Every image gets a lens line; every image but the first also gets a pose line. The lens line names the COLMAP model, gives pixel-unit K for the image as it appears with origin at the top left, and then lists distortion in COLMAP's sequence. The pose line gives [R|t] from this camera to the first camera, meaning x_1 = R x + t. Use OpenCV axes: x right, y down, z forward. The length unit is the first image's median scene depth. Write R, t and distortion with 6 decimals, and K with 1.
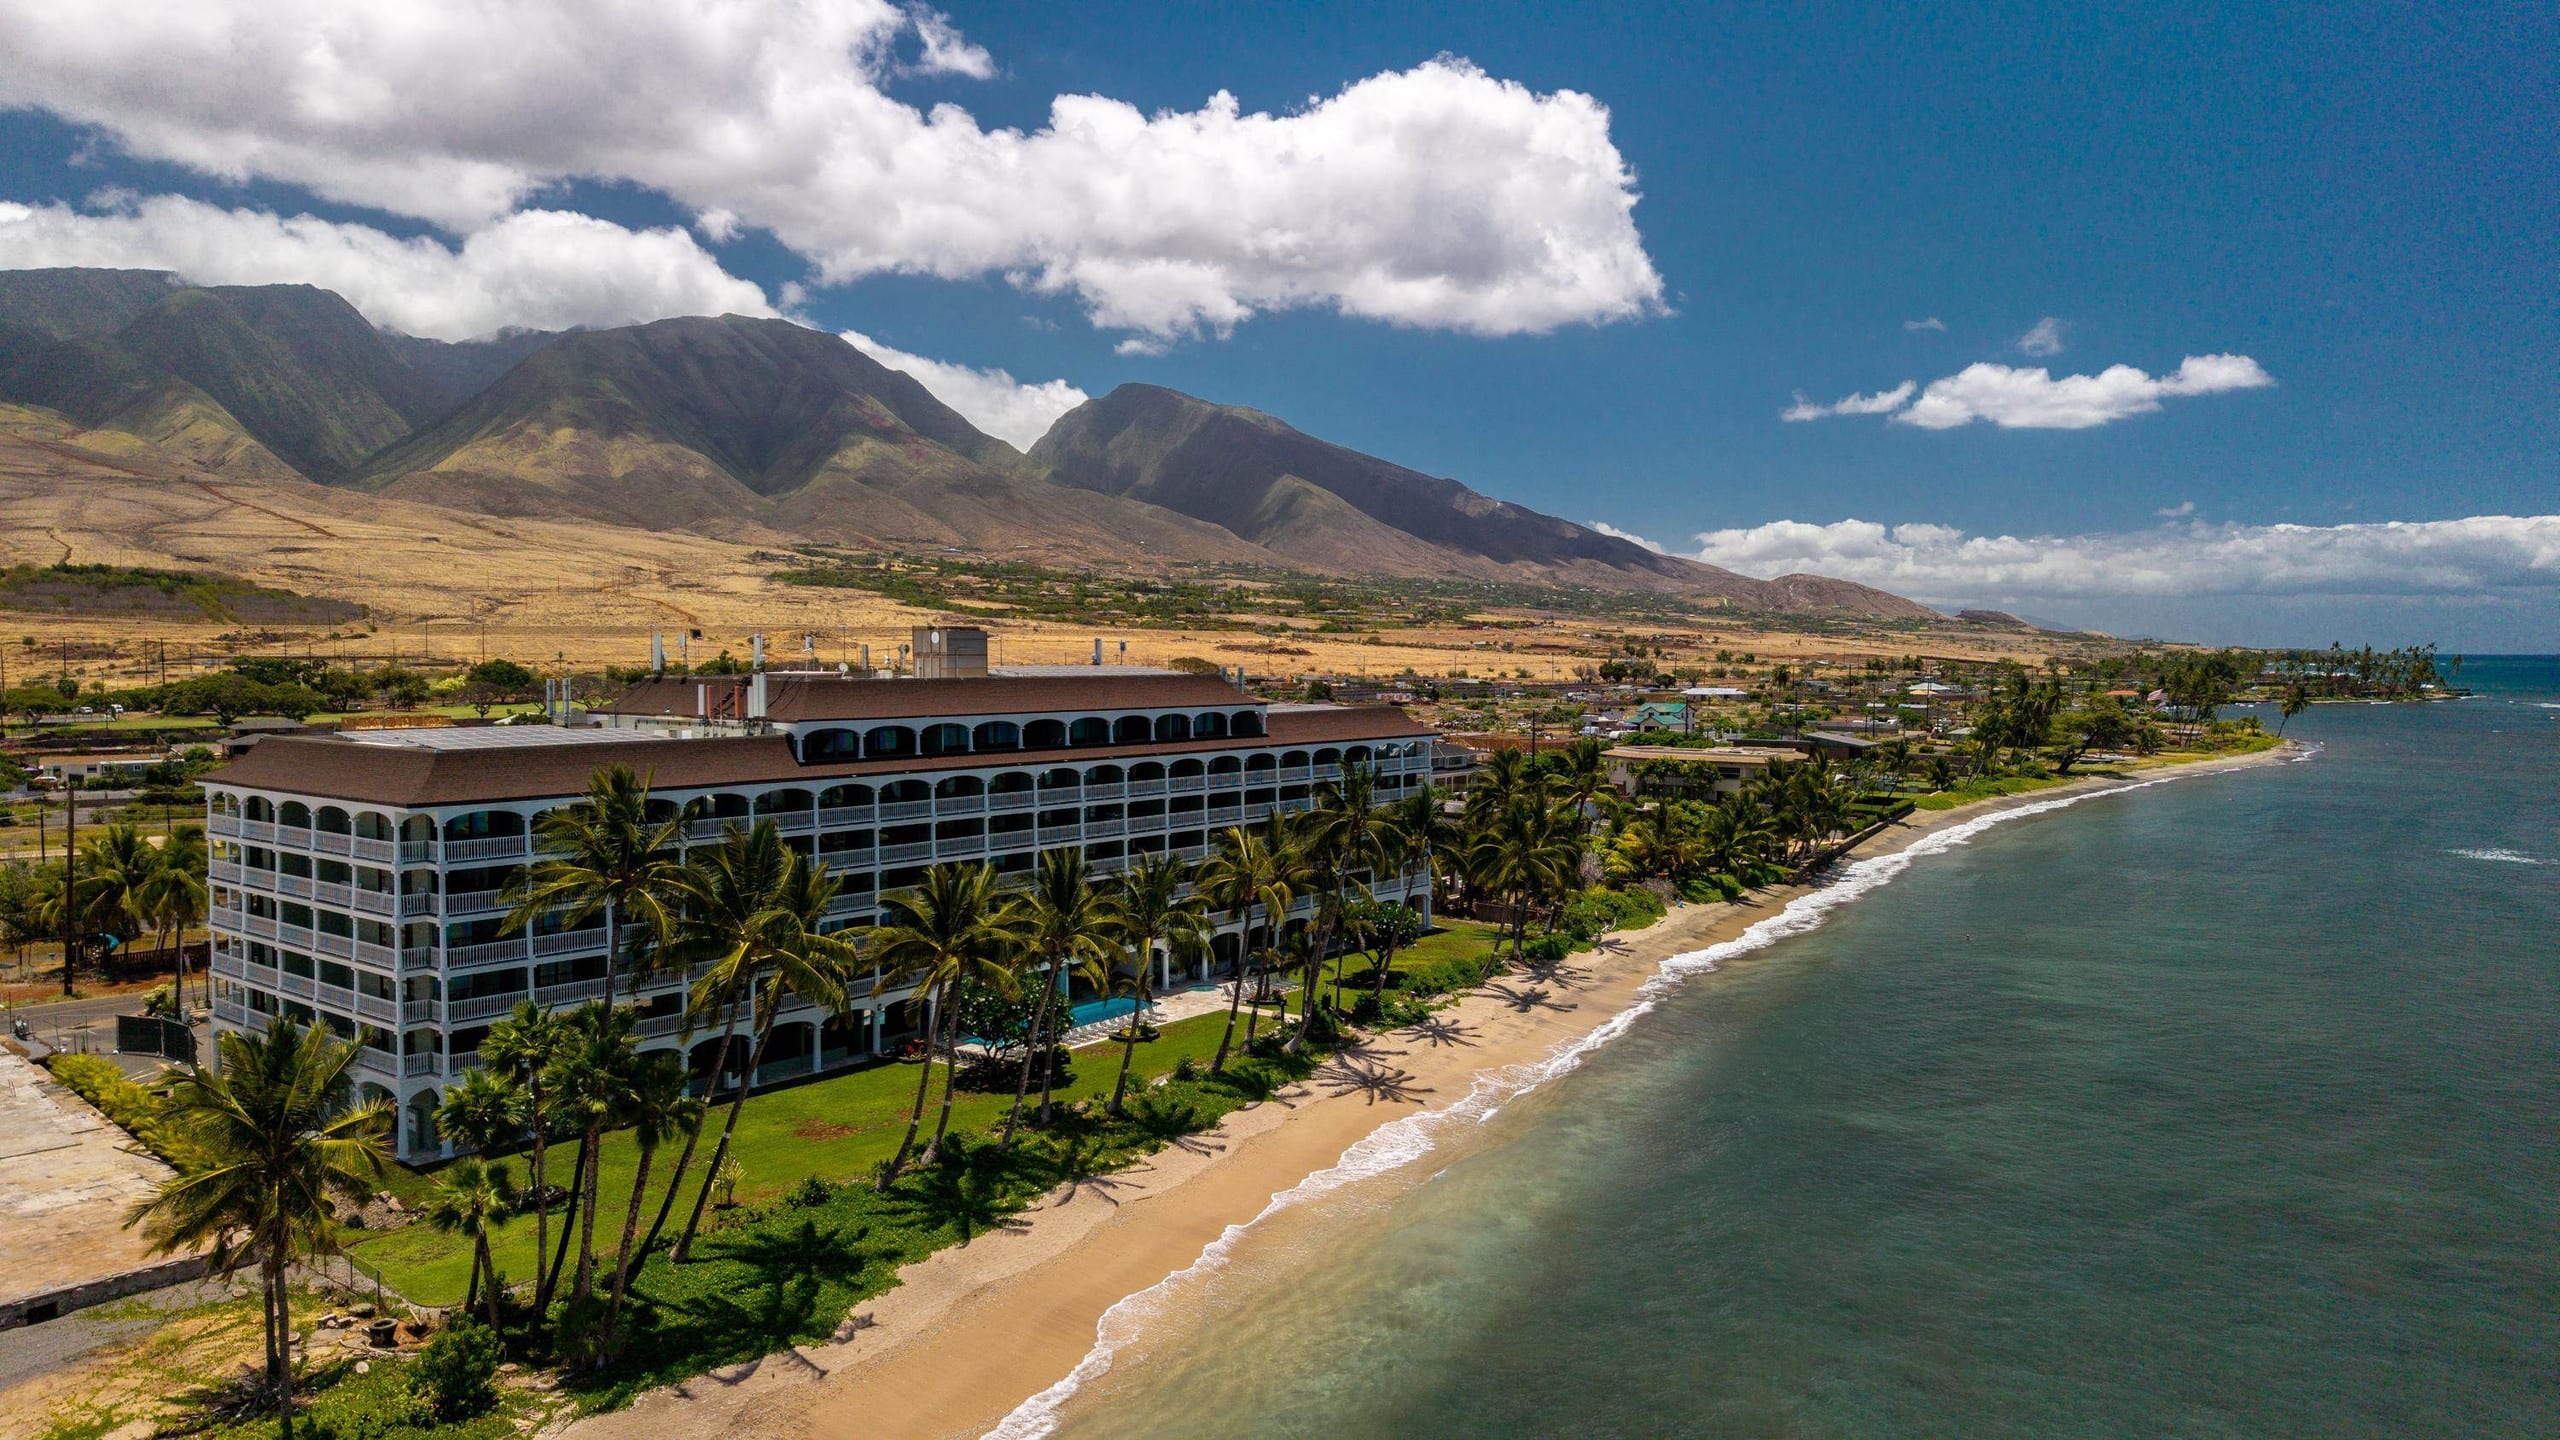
lens RADIAL K [[1687.7, 0, 1280.0], [0, 1687.7, 720.0], [0, 0, 1]] dist [0.051954, -0.052213]
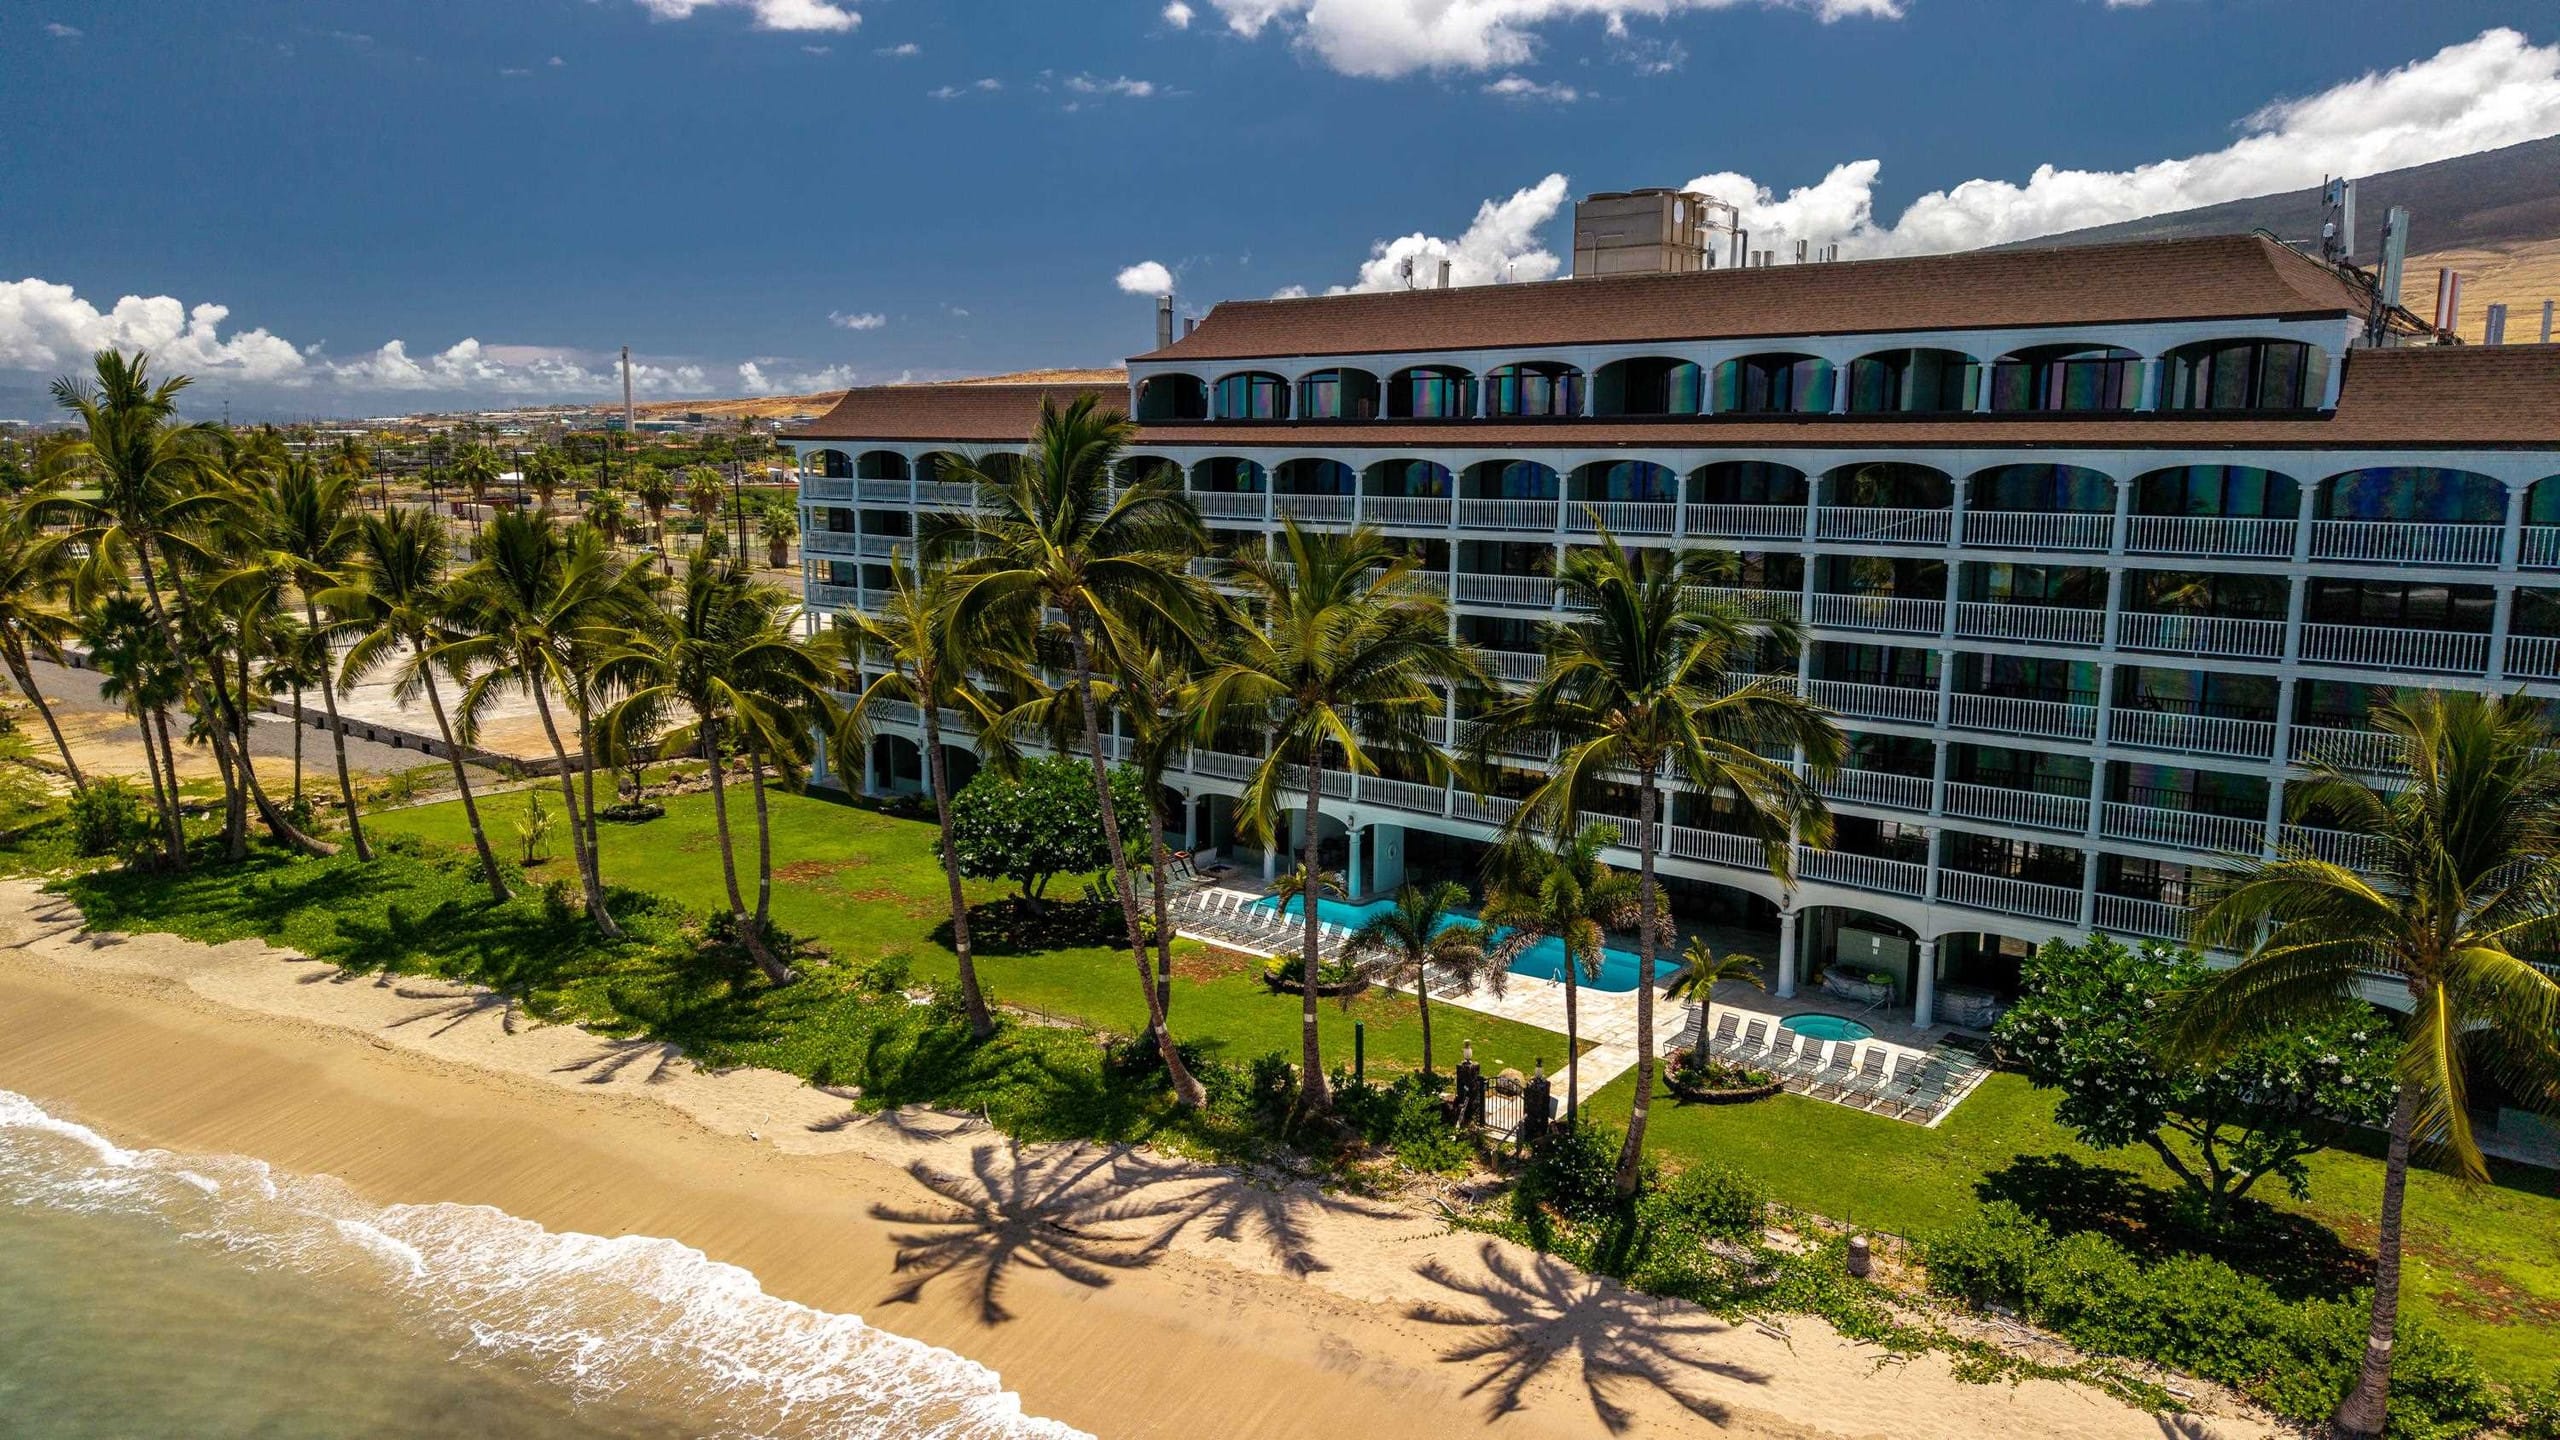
lens RADIAL K [[1687.7, 0, 1280.0], [0, 1687.7, 720.0], [0, 0, 1]] dist [0.051954, -0.052213]
pose [[-0.046738, 0.225821, -0.973047, 0.536838], [0.009146, 0.974167, 0.225642, -0.015607], [0.998865, 0.001646, -0.047596, 1.287363]]
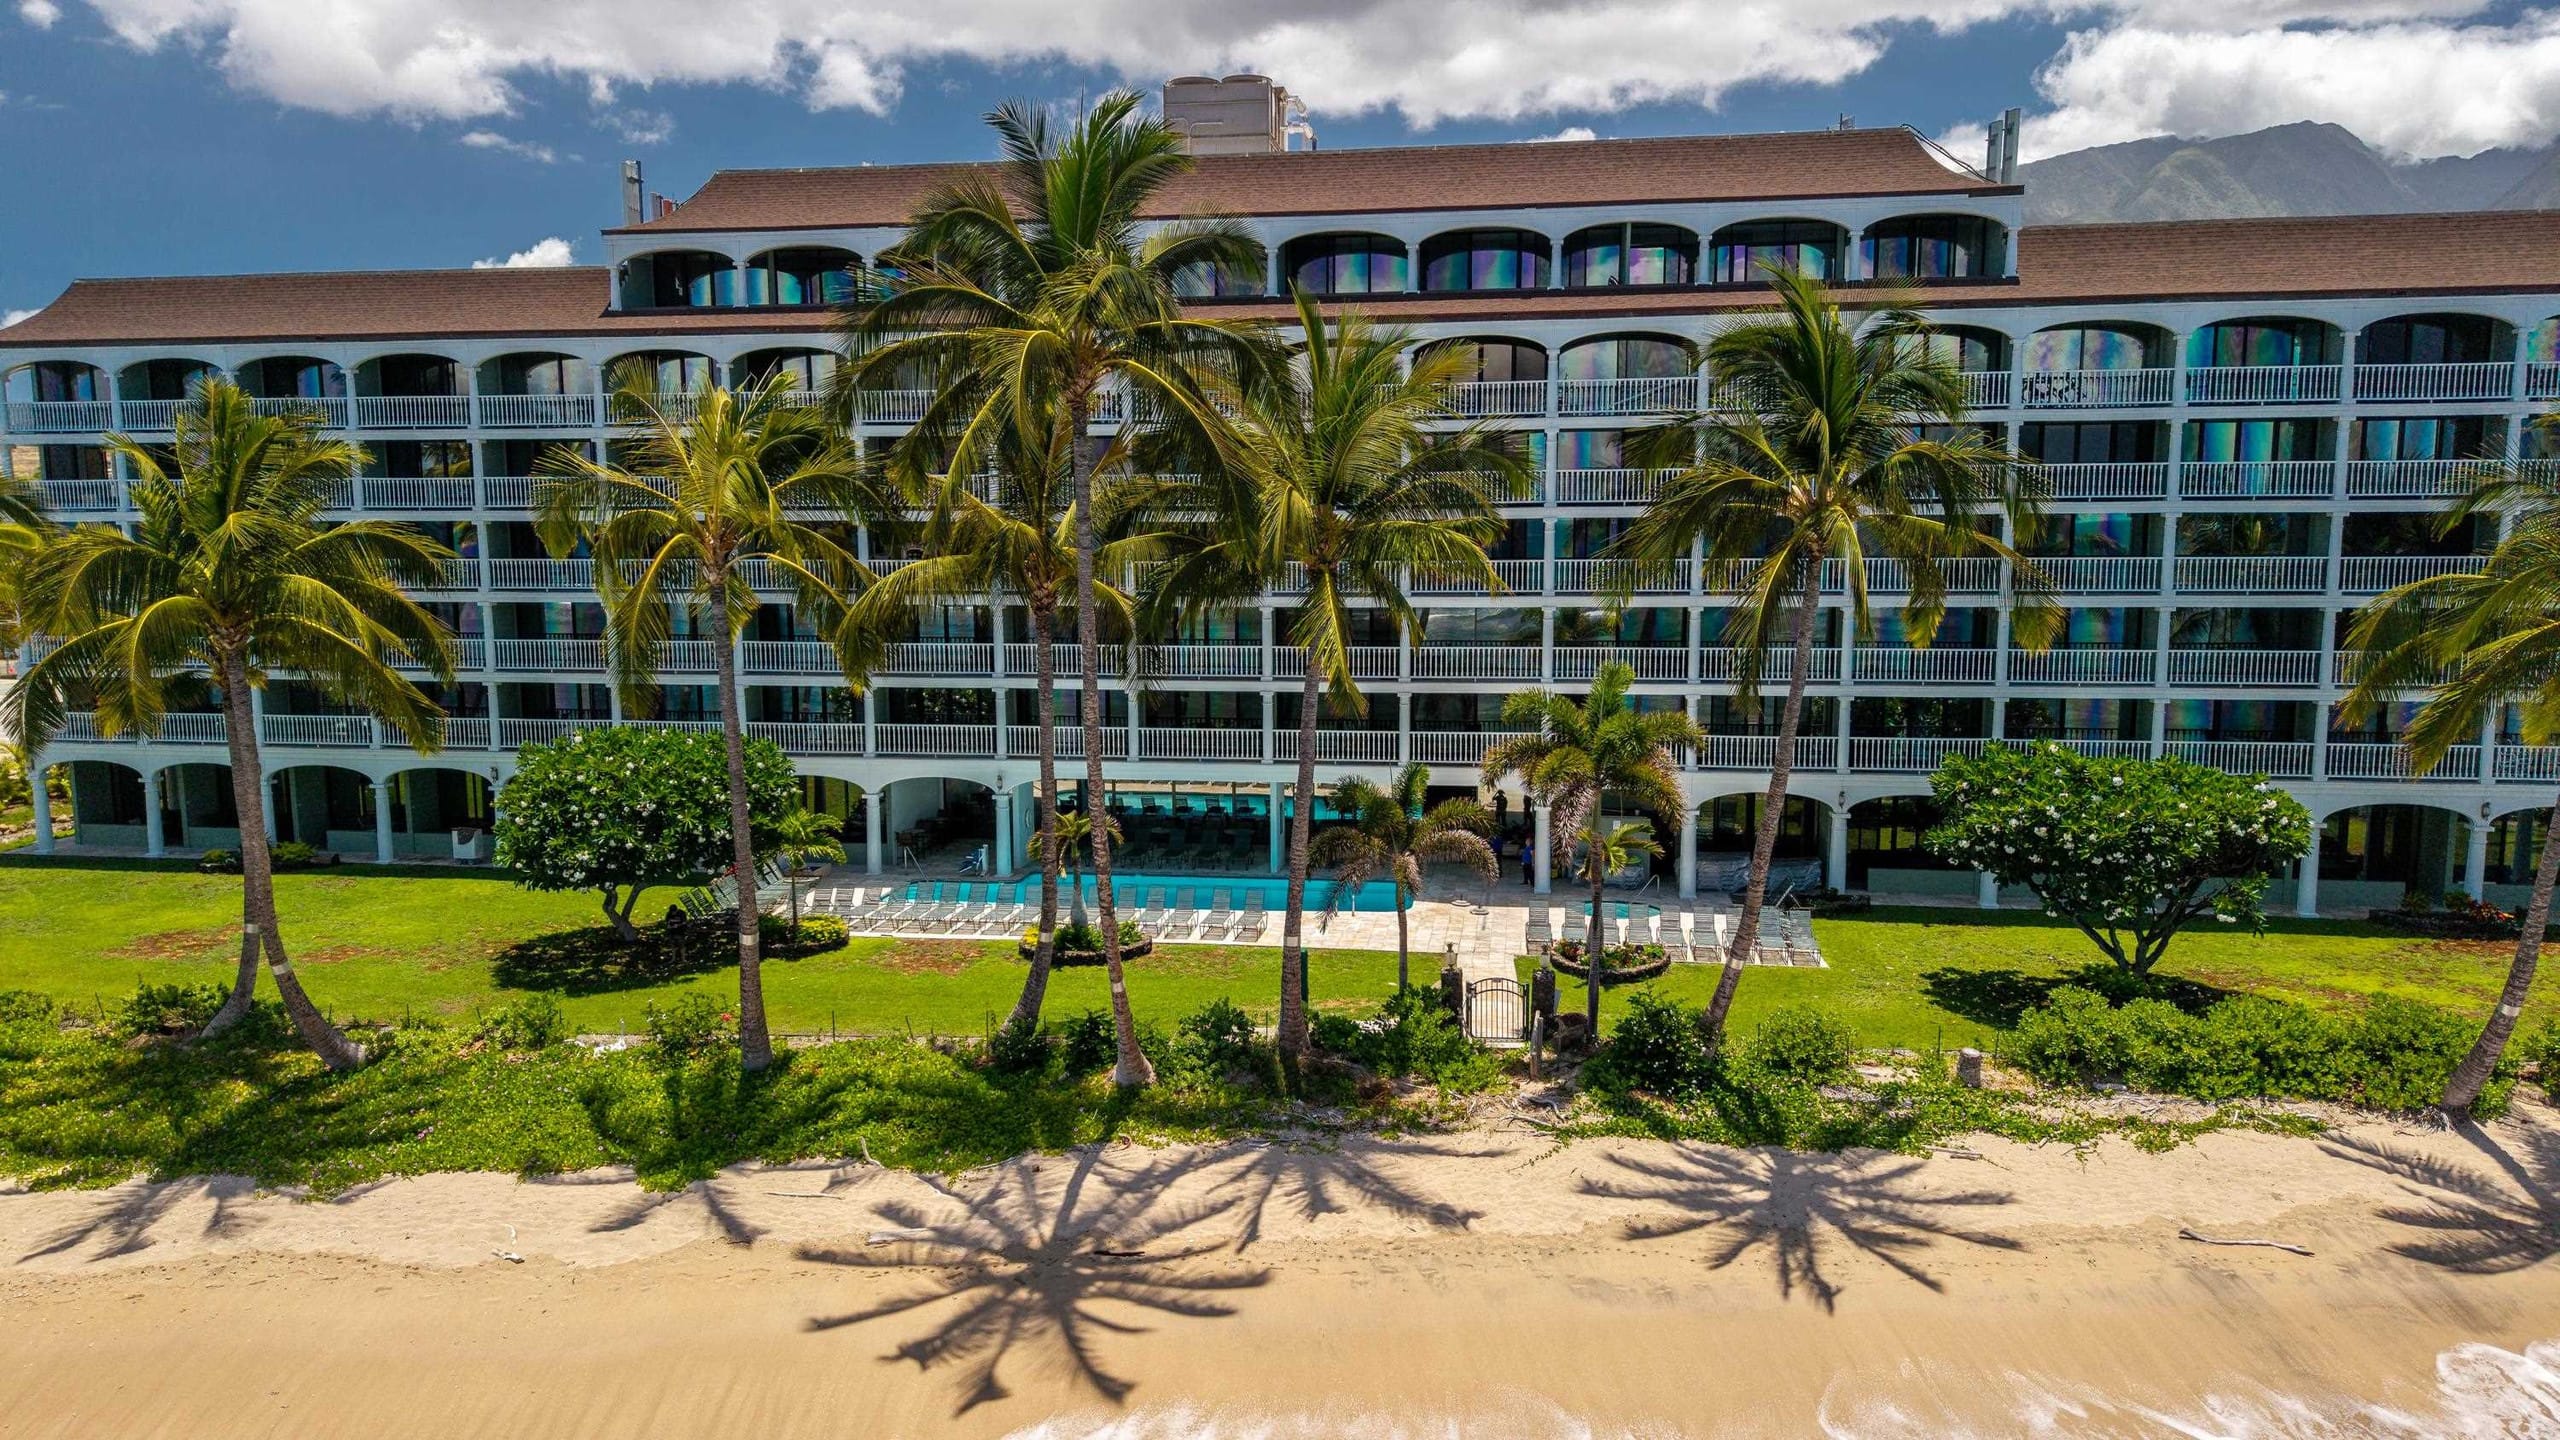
lens RADIAL K [[1687.7, 0, 1280.0], [0, 1687.7, 720.0], [0, 0, 1]] dist [0.051954, -0.052213]
pose [[0.475279, 0.170128, -0.863230, 0.395637], [-0.017266, 0.982742, 0.184175, 0.063665], [0.879666, -0.072630, 0.470013, 1.063373]]
